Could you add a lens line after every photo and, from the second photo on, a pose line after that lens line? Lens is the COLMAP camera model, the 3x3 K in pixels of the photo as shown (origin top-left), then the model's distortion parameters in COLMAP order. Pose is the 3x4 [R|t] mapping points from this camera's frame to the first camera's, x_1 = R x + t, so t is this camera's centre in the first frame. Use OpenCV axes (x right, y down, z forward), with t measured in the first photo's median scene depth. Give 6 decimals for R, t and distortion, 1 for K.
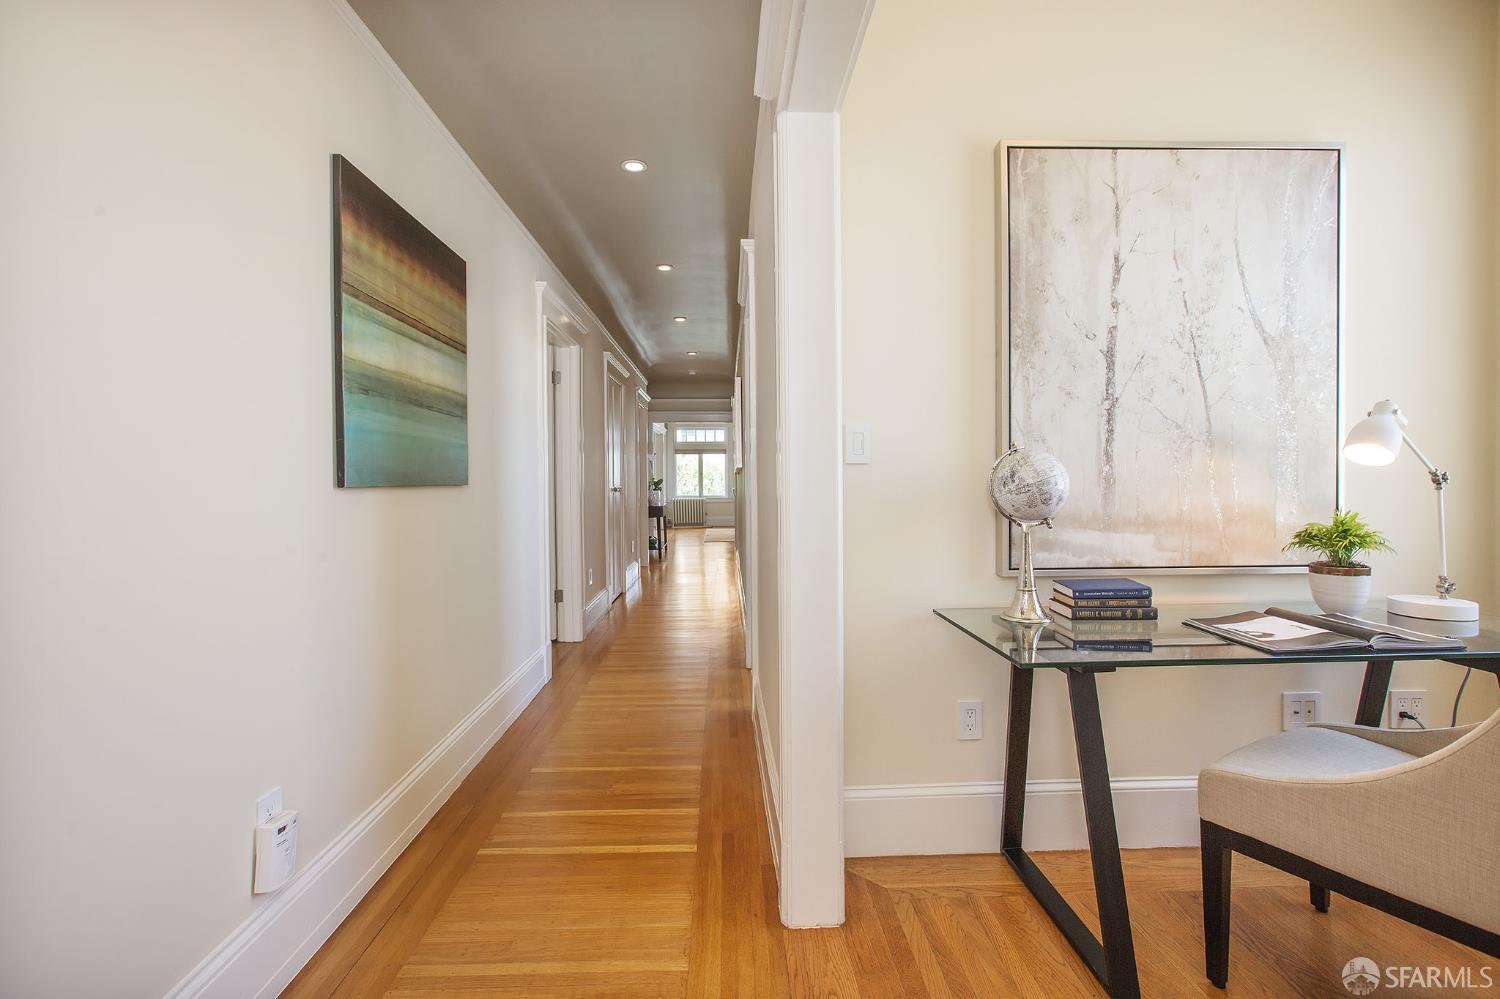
lens RADIAL K [[691.3, 0, 750.5], [0, 691.3, 484.4], [0, 0, 1]] dist [-0.015704, 0.009725]
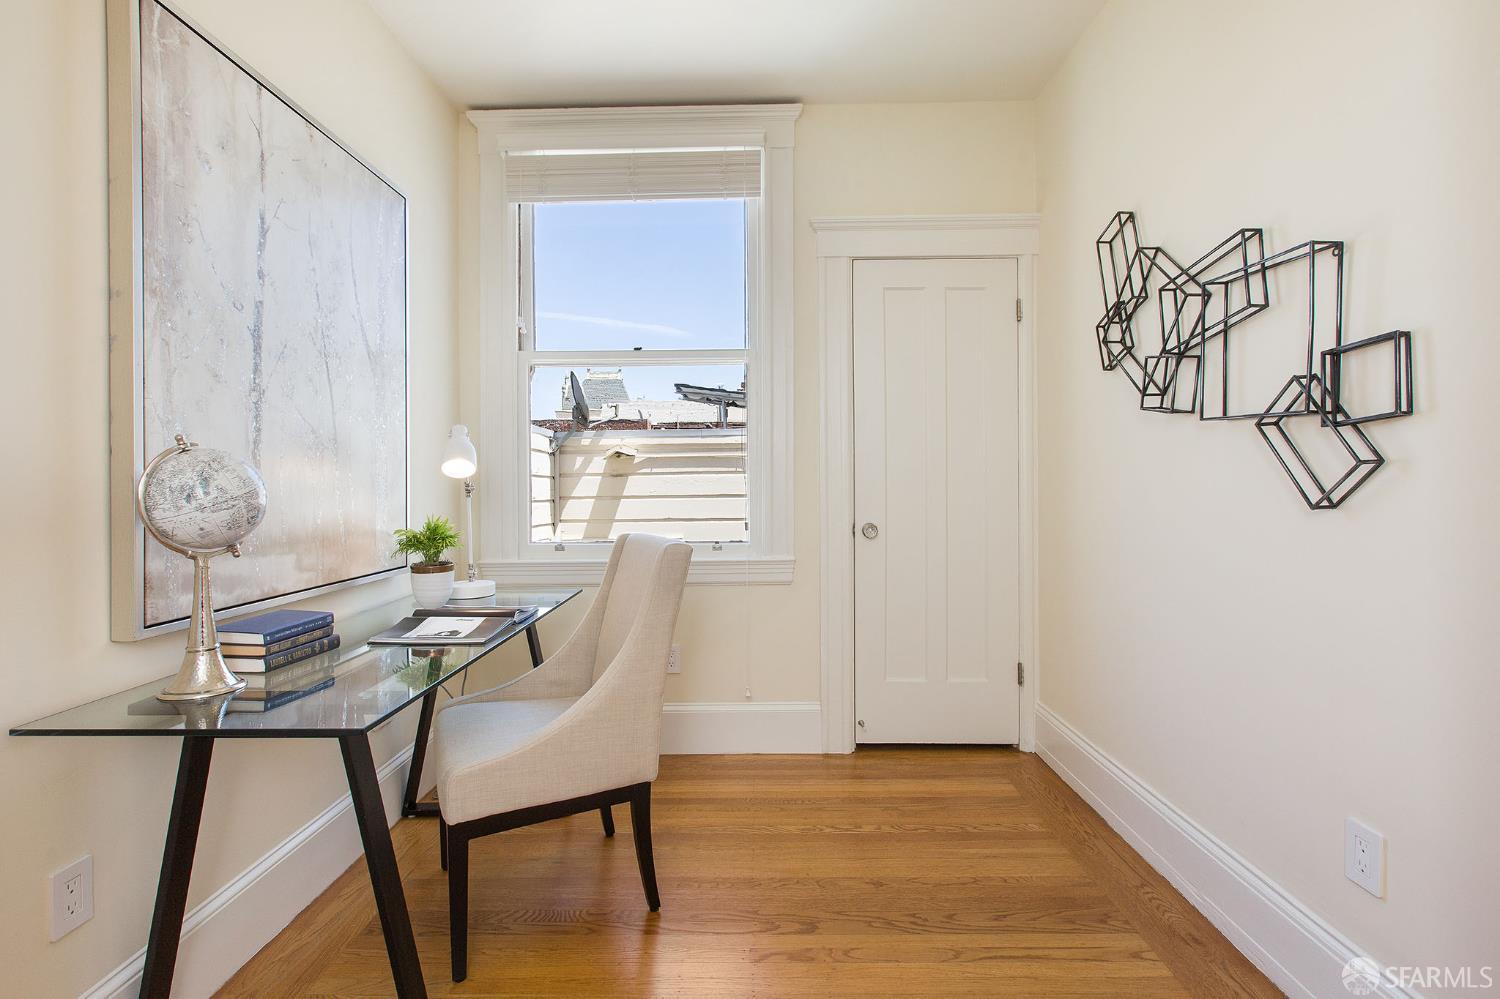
lens RADIAL K [[691.3, 0, 750.5], [0, 691.3, 484.4], [0, 0, 1]] dist [-0.015704, 0.009725]
pose [[0.054082, 0.004388, 0.998527, -0.247385], [0.015745, 0.999862, -0.005246, -0.000727], [-0.998412, 0.016006, 0.054006, 0.383996]]
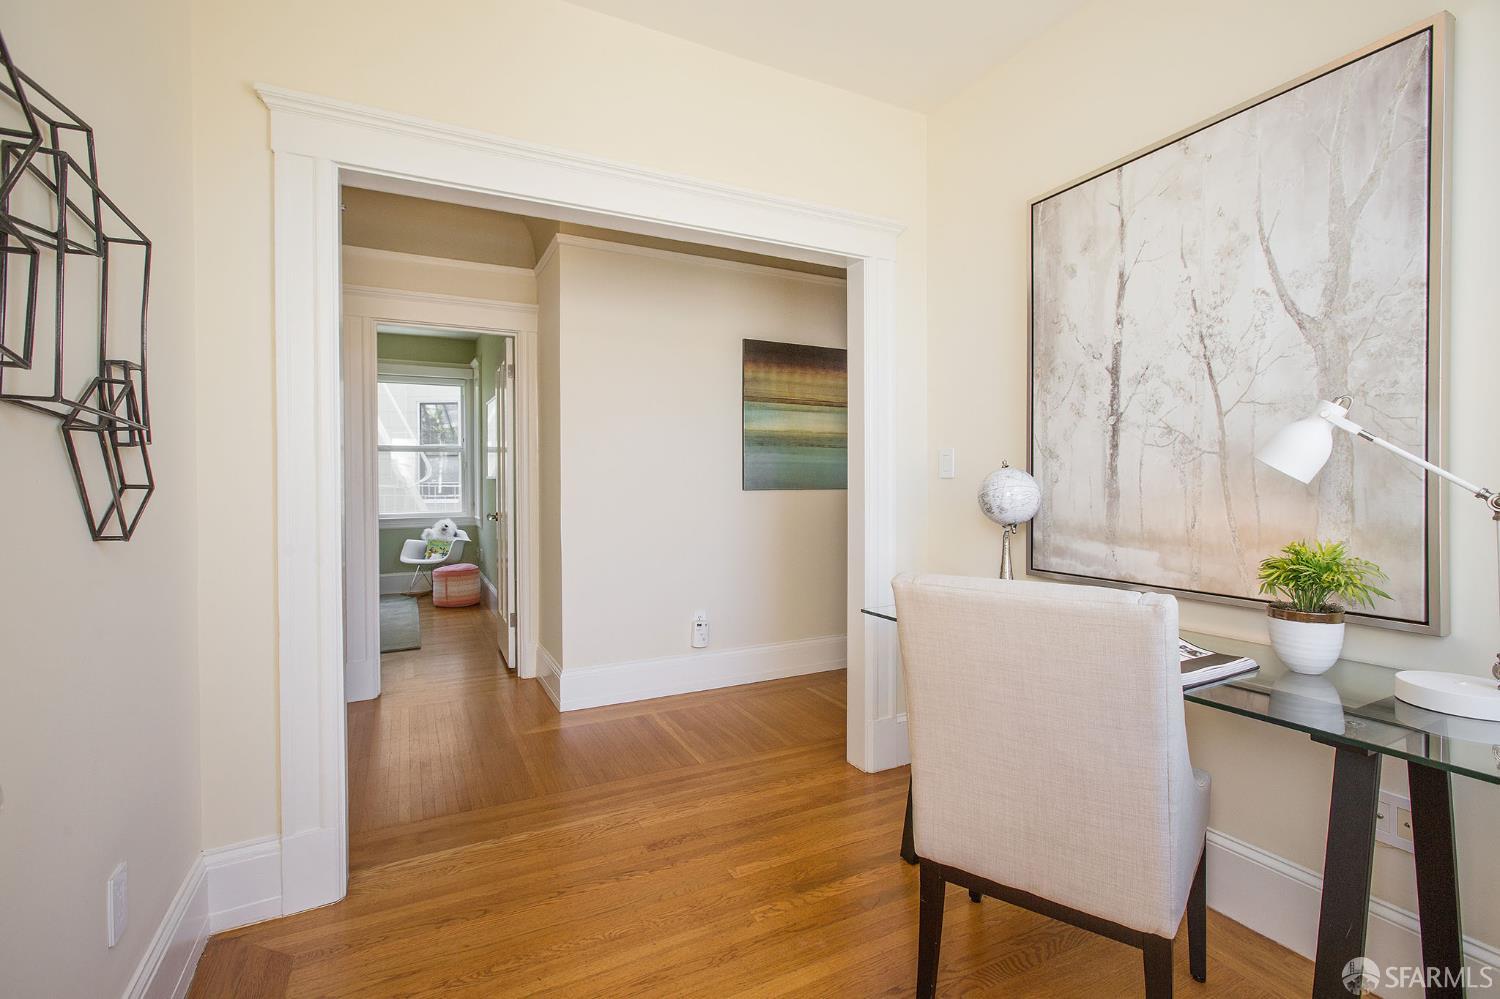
lens RADIAL K [[691.3, 0, 750.5], [0, 691.3, 484.4], [0, 0, 1]] dist [-0.015704, 0.009725]
pose [[0.415804, 0.009703, -0.909402, 1.226717], [-0.005415, 0.999952, 0.008193, -0.026070], [0.909438, 0.001518, 0.415837, 0.085984]]
